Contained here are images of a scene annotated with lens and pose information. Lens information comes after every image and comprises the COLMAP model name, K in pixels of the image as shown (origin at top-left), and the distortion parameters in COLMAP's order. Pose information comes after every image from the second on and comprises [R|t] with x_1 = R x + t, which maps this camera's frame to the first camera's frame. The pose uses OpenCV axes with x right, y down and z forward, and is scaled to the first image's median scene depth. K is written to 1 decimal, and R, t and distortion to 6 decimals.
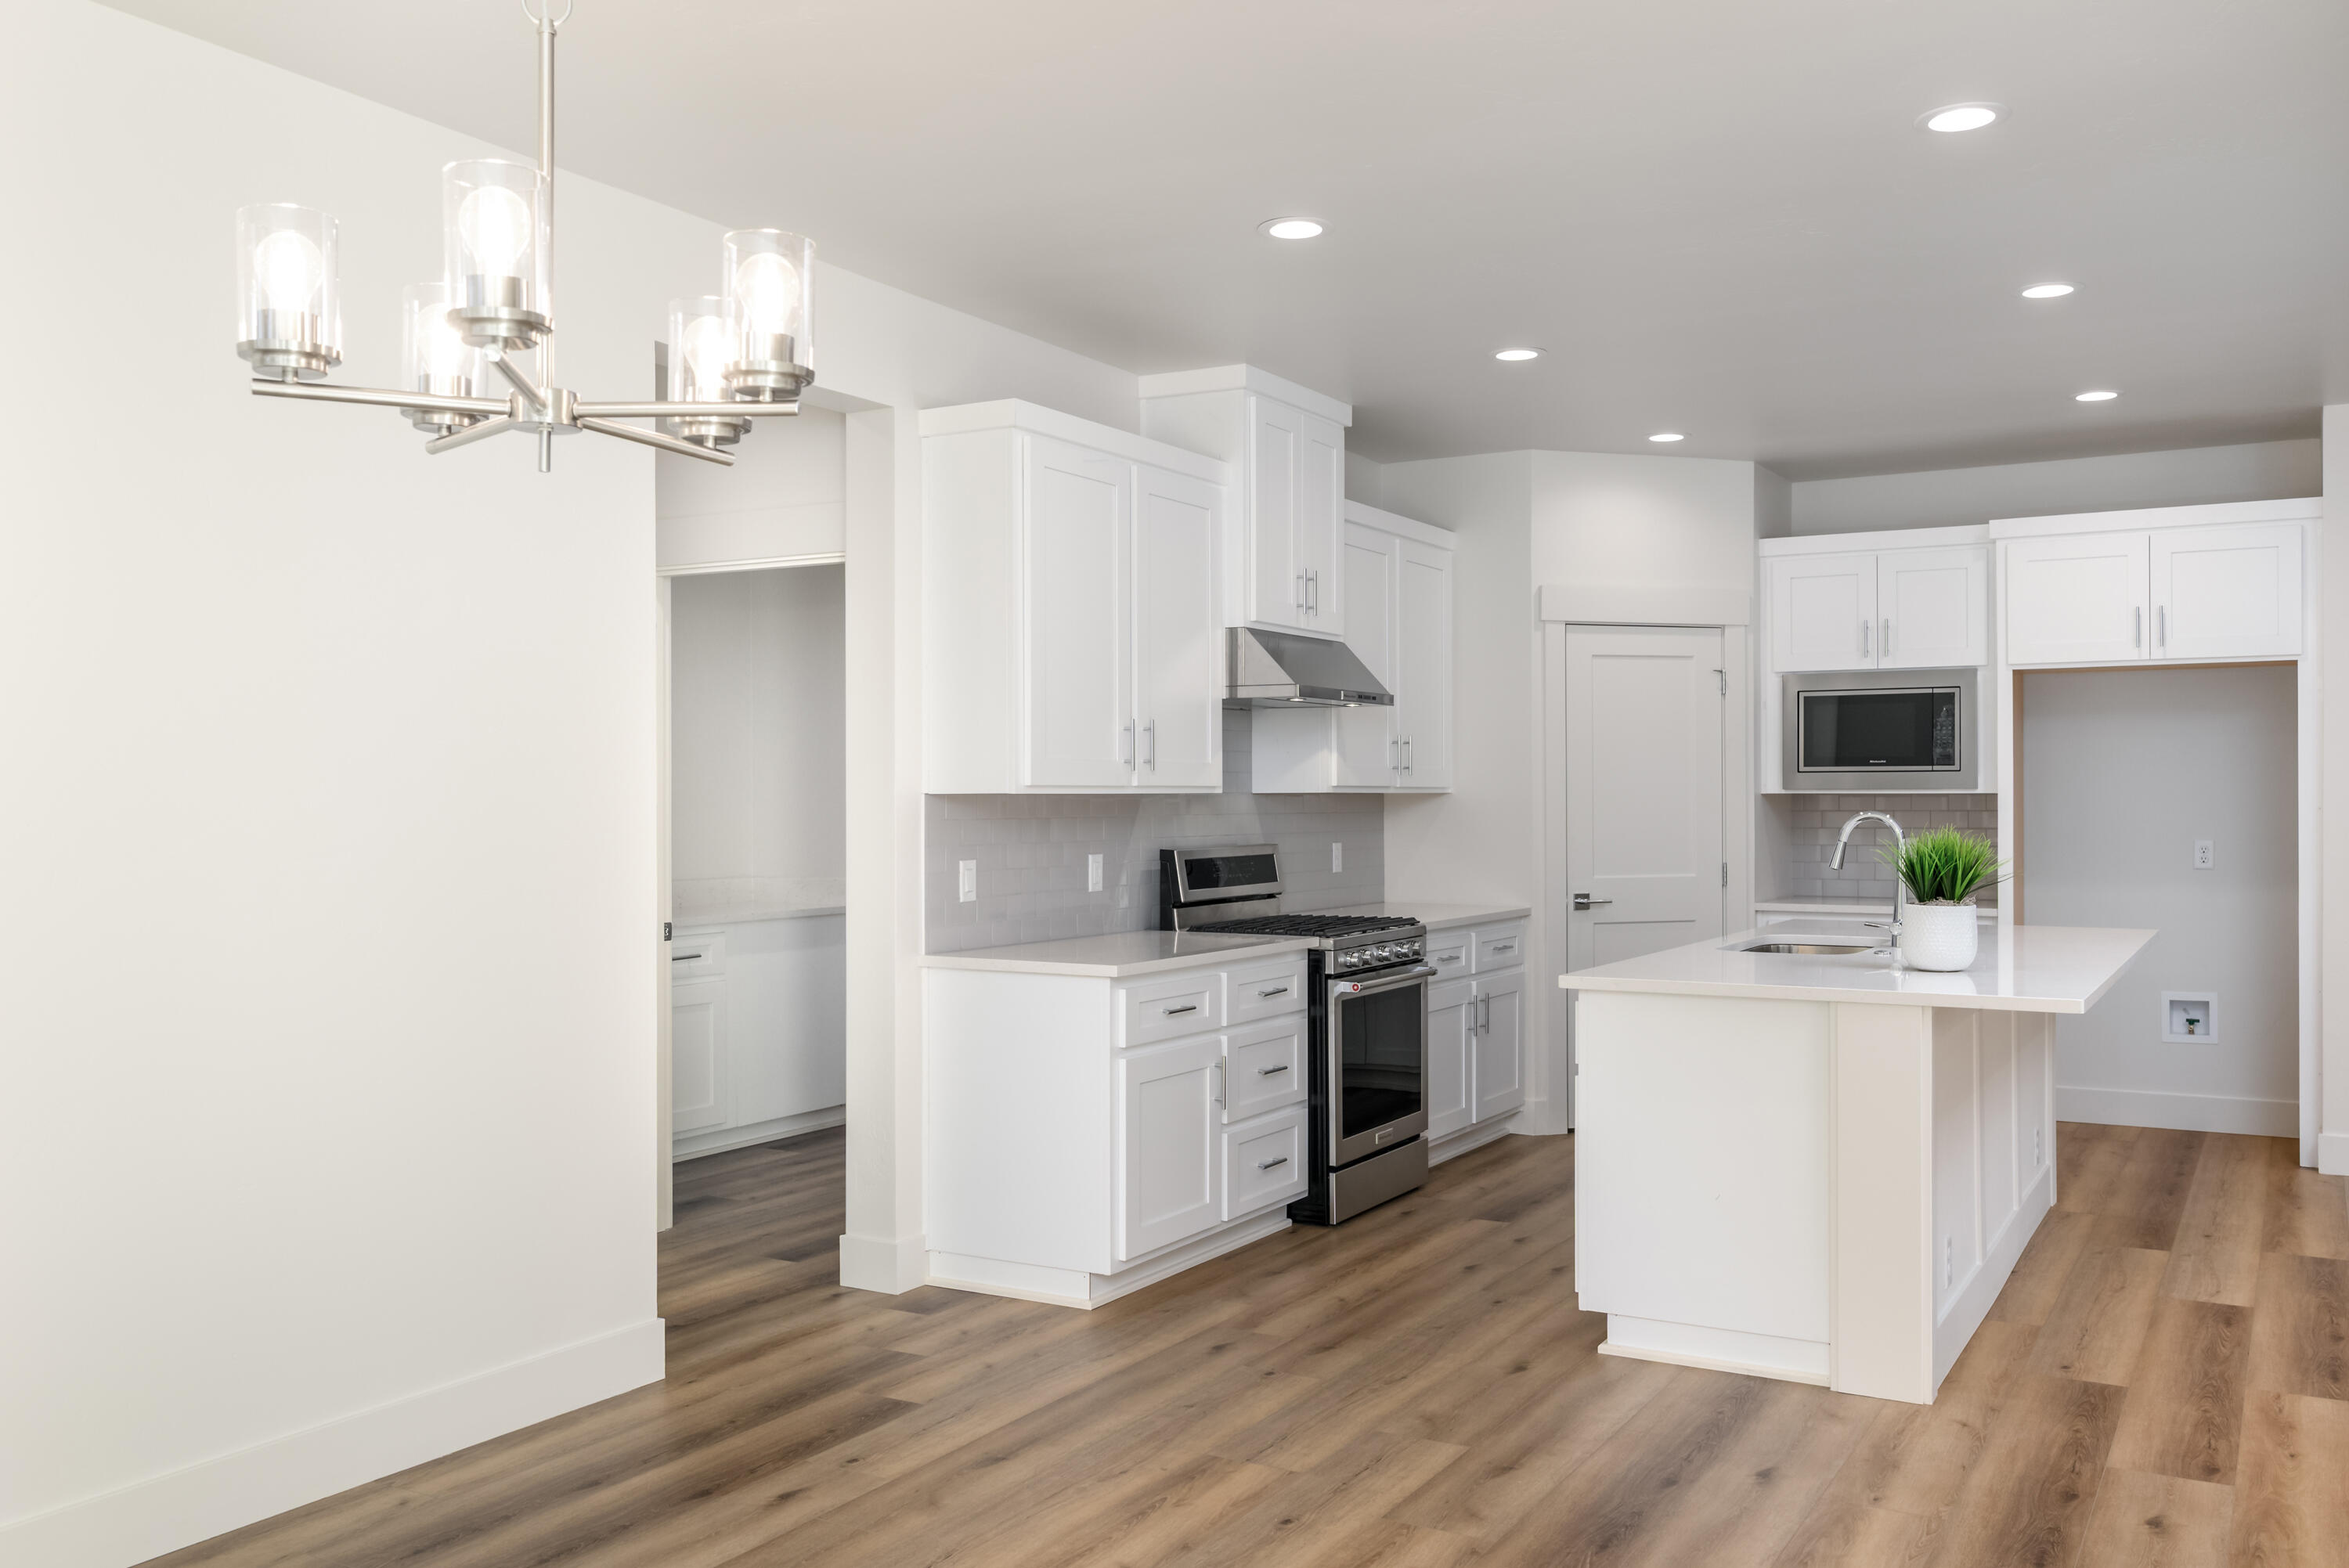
lens RADIAL K [[1985.8, 0, 1180.9], [0, 1985.8, 763.6], [0, 0, 1]] dist [0.006730, 0.016756]
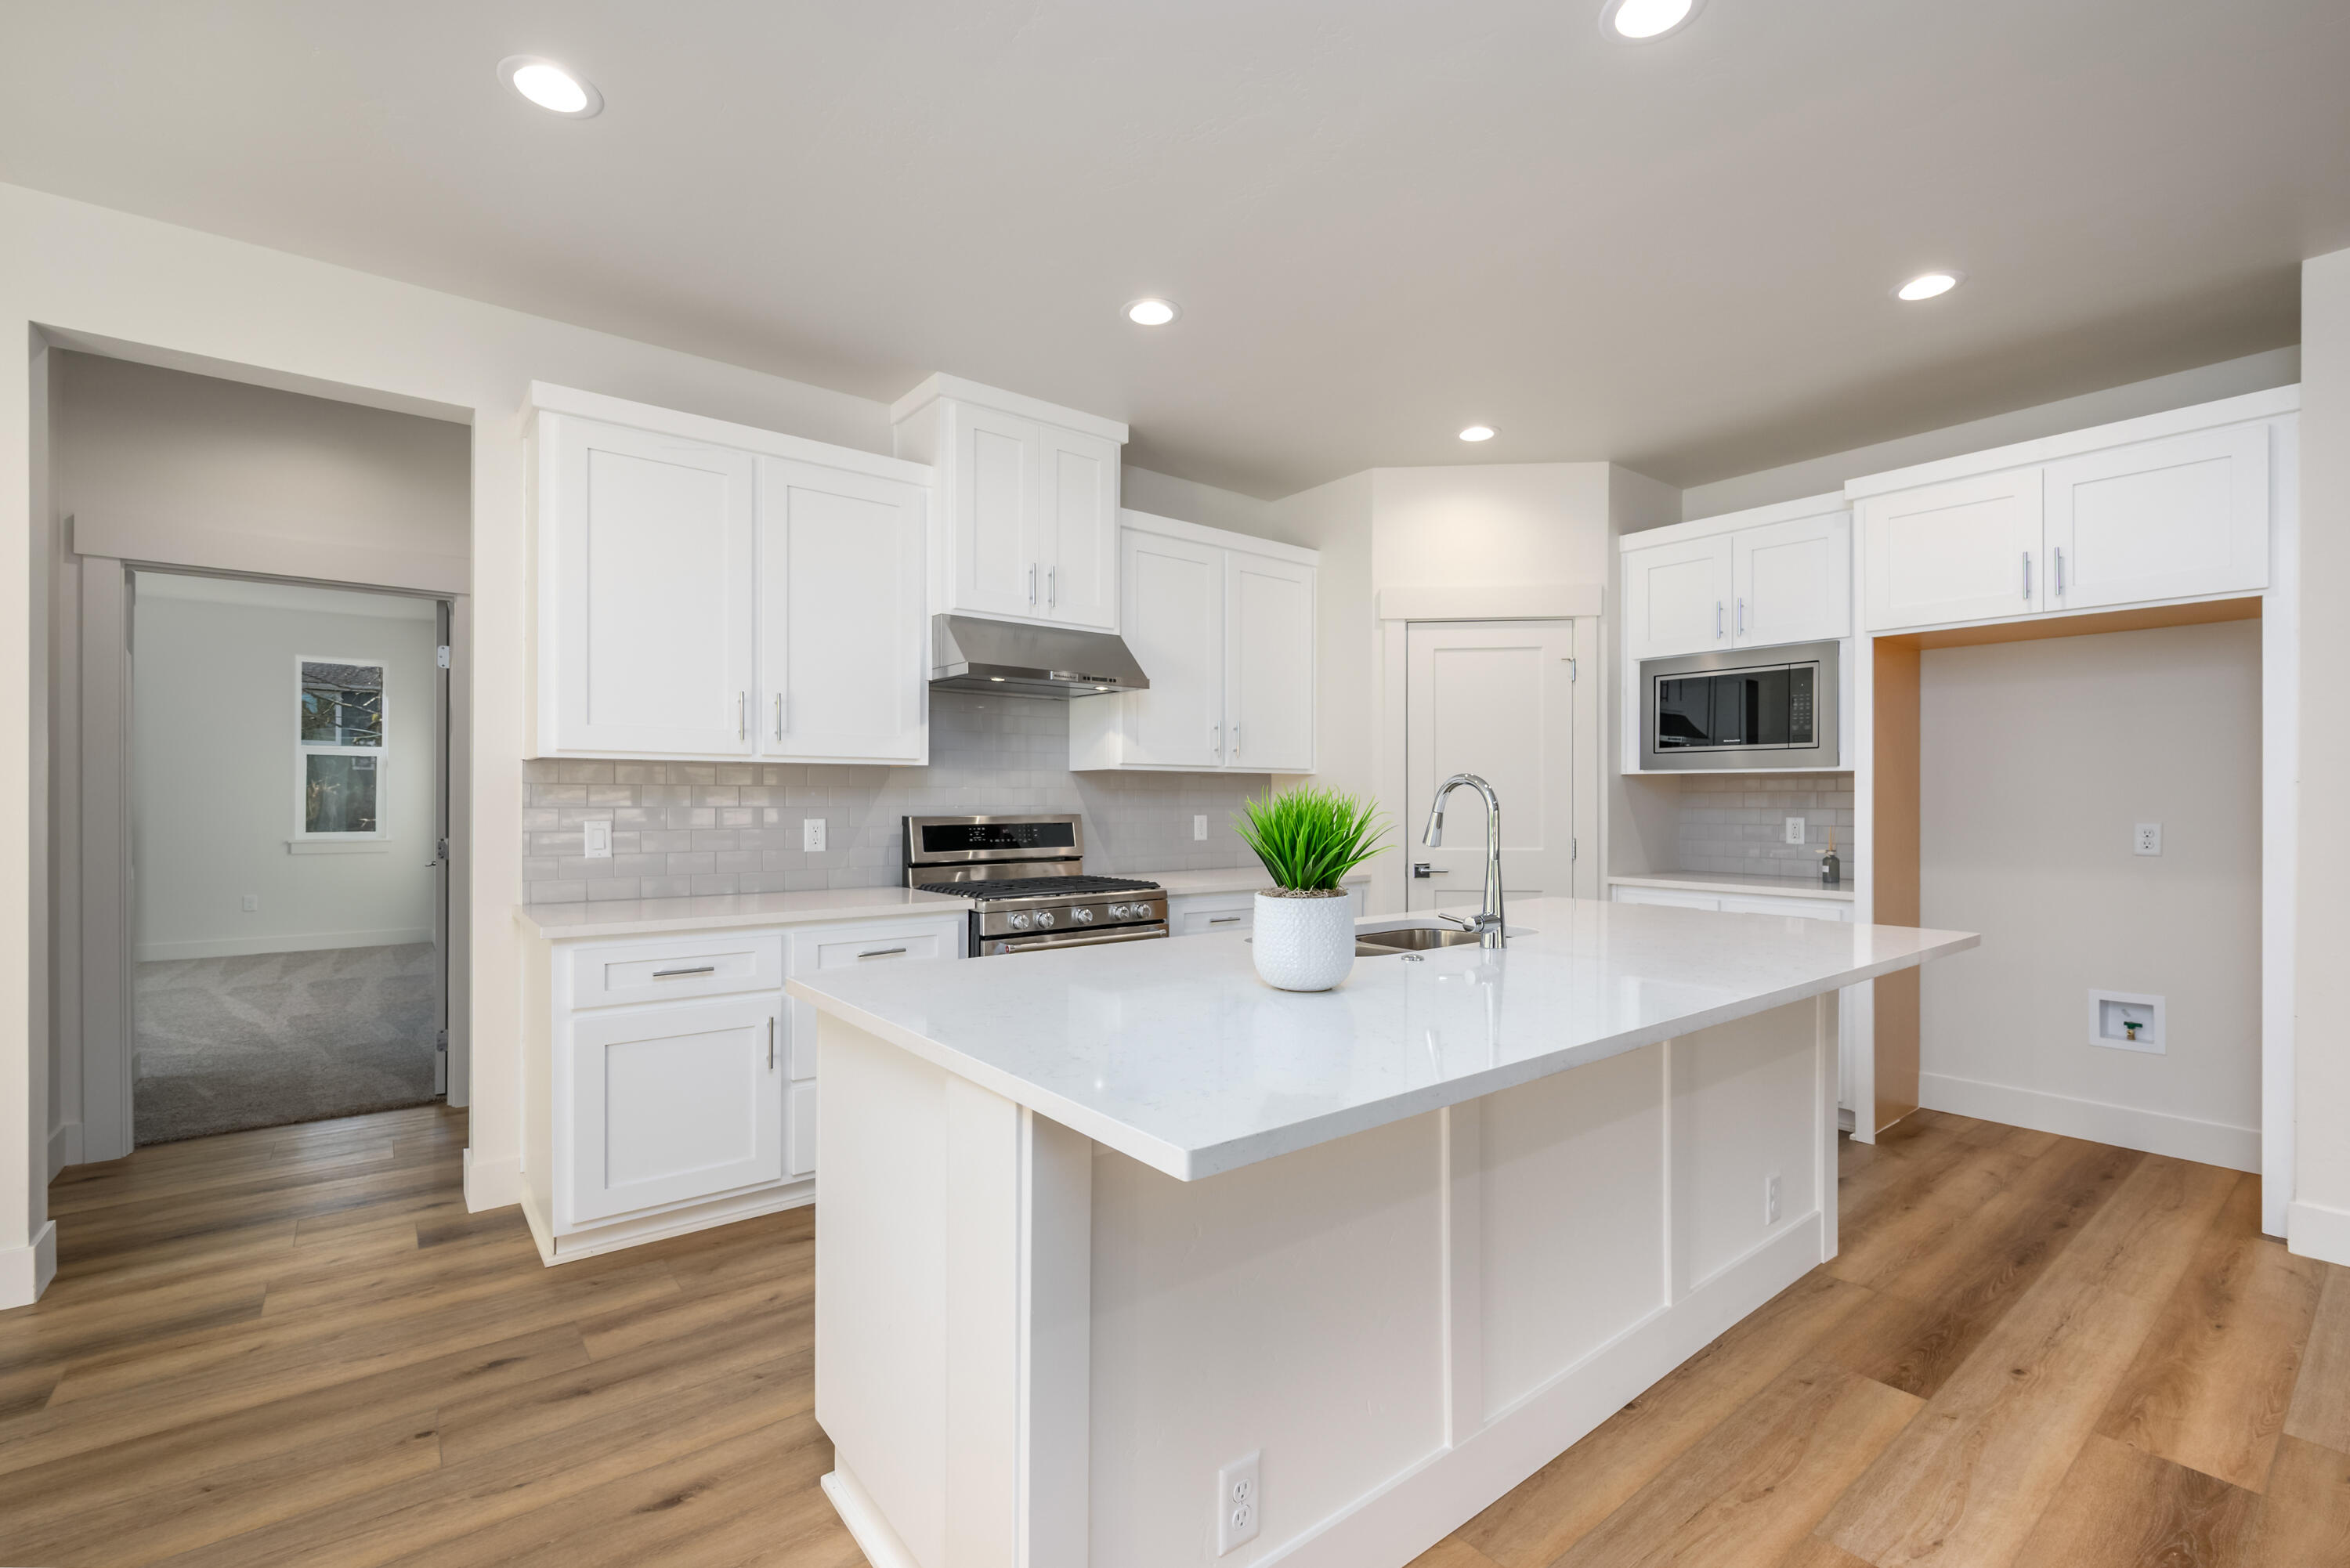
lens RADIAL K [[1001.1, 0, 1169.3], [0, 1001.1, 791.2], [0, 0, 1]] dist [0.005359, -0.002280]
pose [[0.923644, 0.000538, -0.383252, 0.343101], [0.002157, 0.999976, 0.006602, 0.024965], [0.383246, -0.006924, 0.923620, 0.511545]]
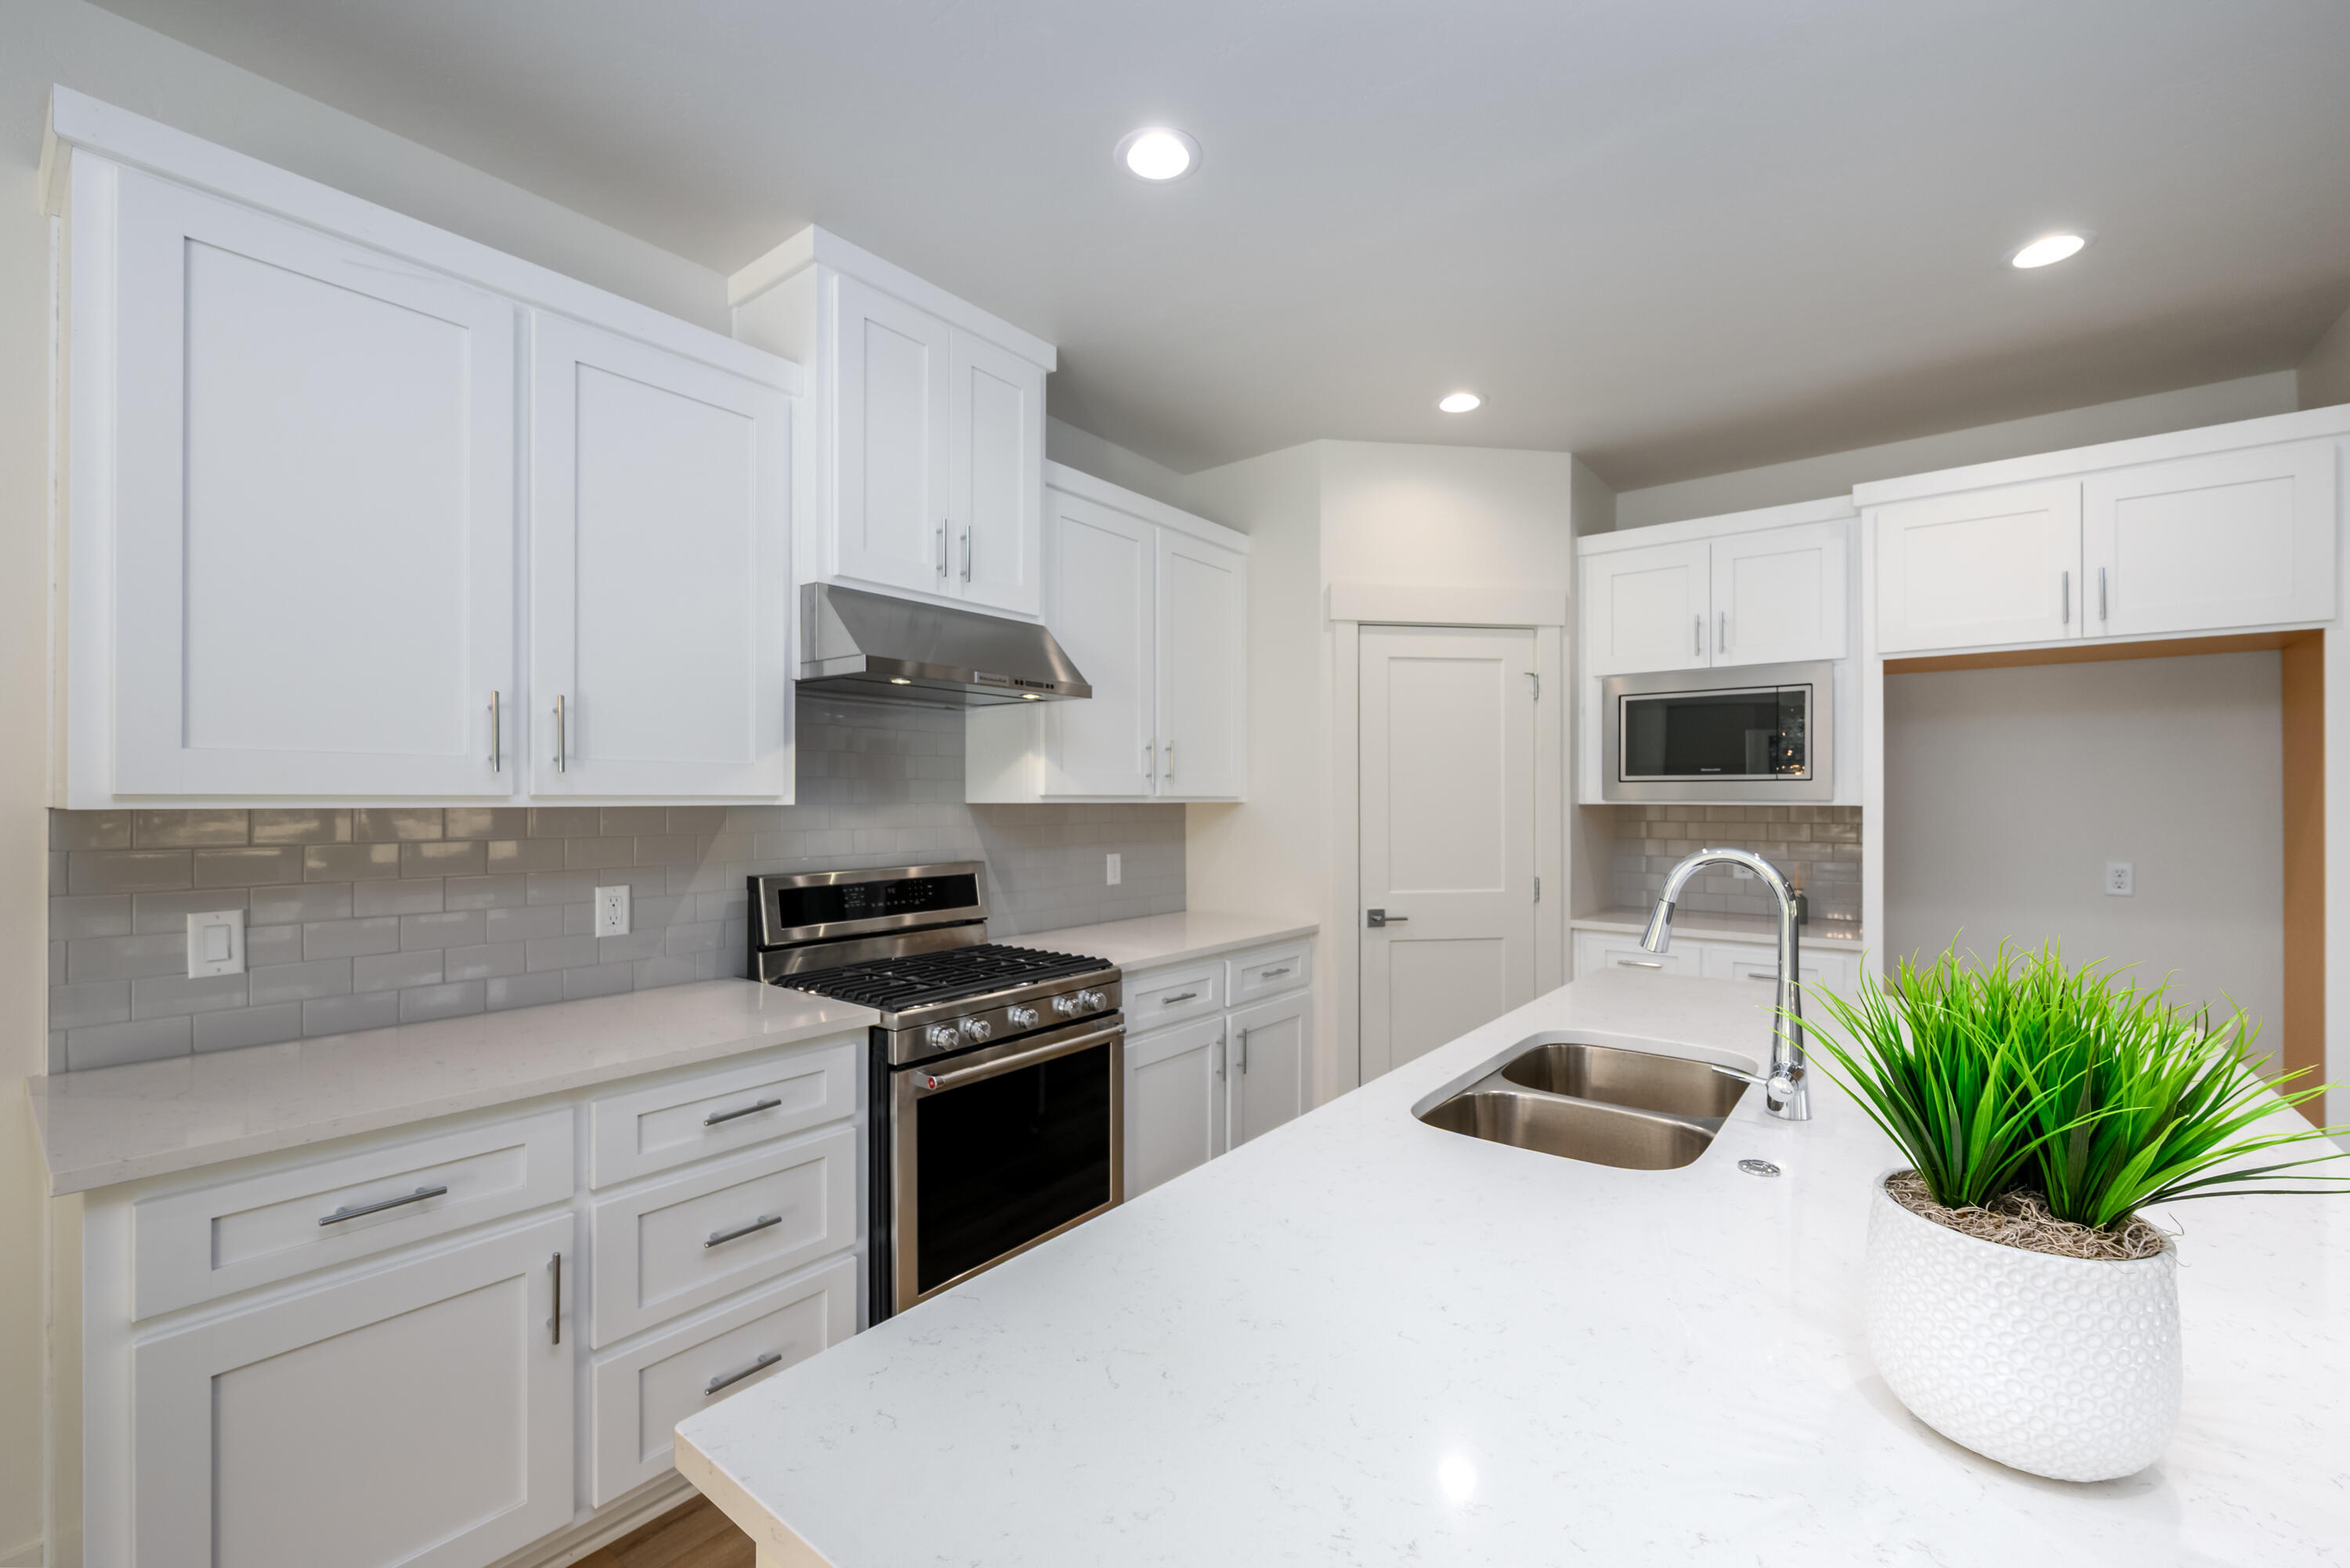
lens RADIAL K [[1001.1, 0, 1164.9], [0, 1001.1, 781.2], [0, 0, 1]] dist [0.005359, -0.002280]
pose [[0.989194, 0.000476, -0.146610, 0.206373], [-0.000659, 0.999999, -0.001199, 0.005966], [0.146609, 0.001282, 0.989194, 0.617376]]
